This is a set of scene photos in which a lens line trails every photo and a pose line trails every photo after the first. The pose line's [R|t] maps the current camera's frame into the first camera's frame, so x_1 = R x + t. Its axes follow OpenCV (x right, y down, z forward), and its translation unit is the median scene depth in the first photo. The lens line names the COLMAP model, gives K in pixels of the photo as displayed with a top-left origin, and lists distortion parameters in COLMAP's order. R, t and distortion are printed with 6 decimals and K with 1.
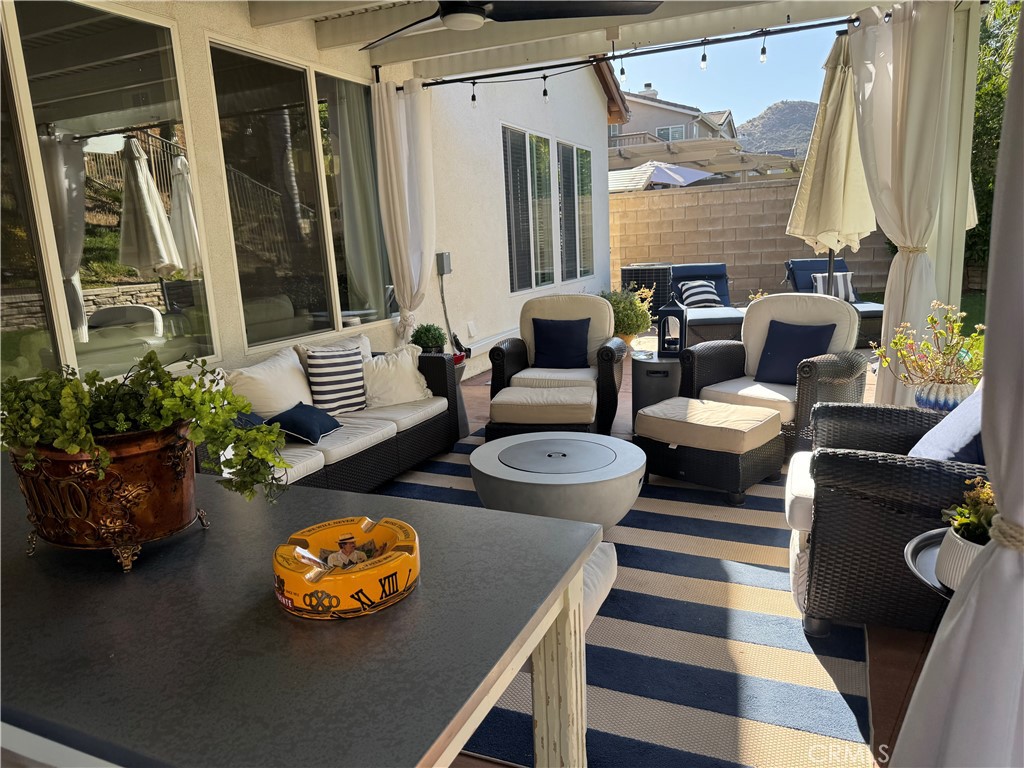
lens RADIAL K [[718.6, 0, 512.0], [0, 718.6, 384.0], [0, 0, 1]] dist [0.049000, -0.048011]
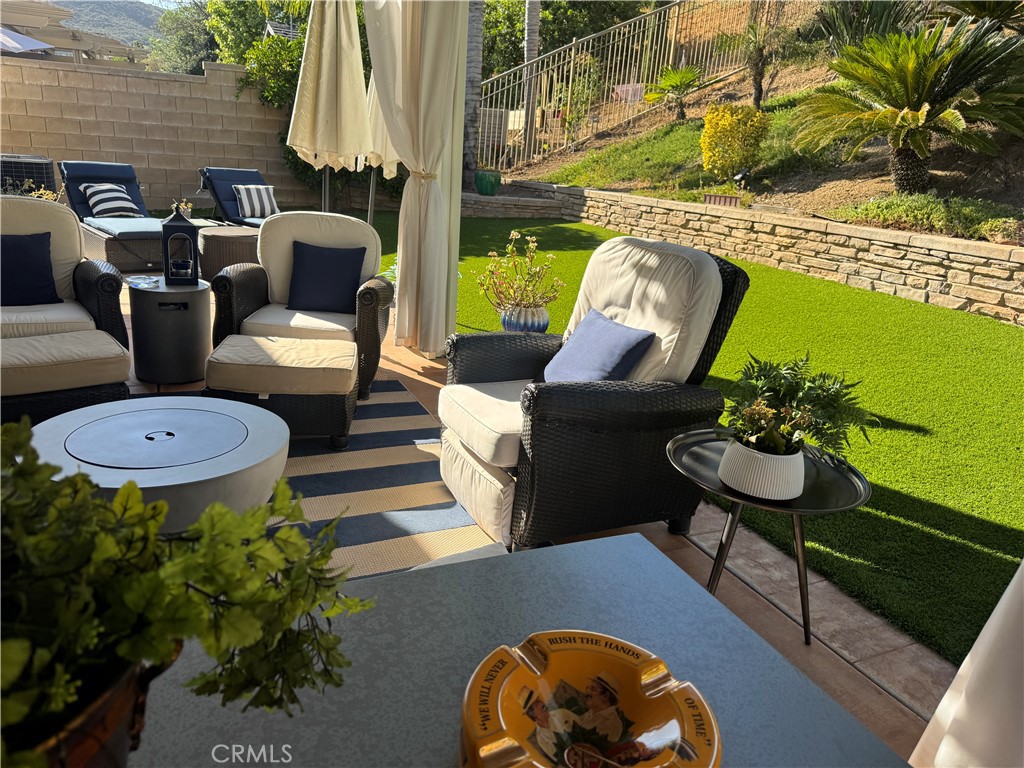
lens RADIAL K [[718.6, 0, 512.0], [0, 718.6, 384.0], [0, 0, 1]] dist [0.049000, -0.048011]
pose [[0.672147, -0.135811, 0.727856, -0.150094], [0.046182, 0.988809, 0.141856, -0.026323], [-0.738976, -0.061734, 0.670897, 0.171042]]
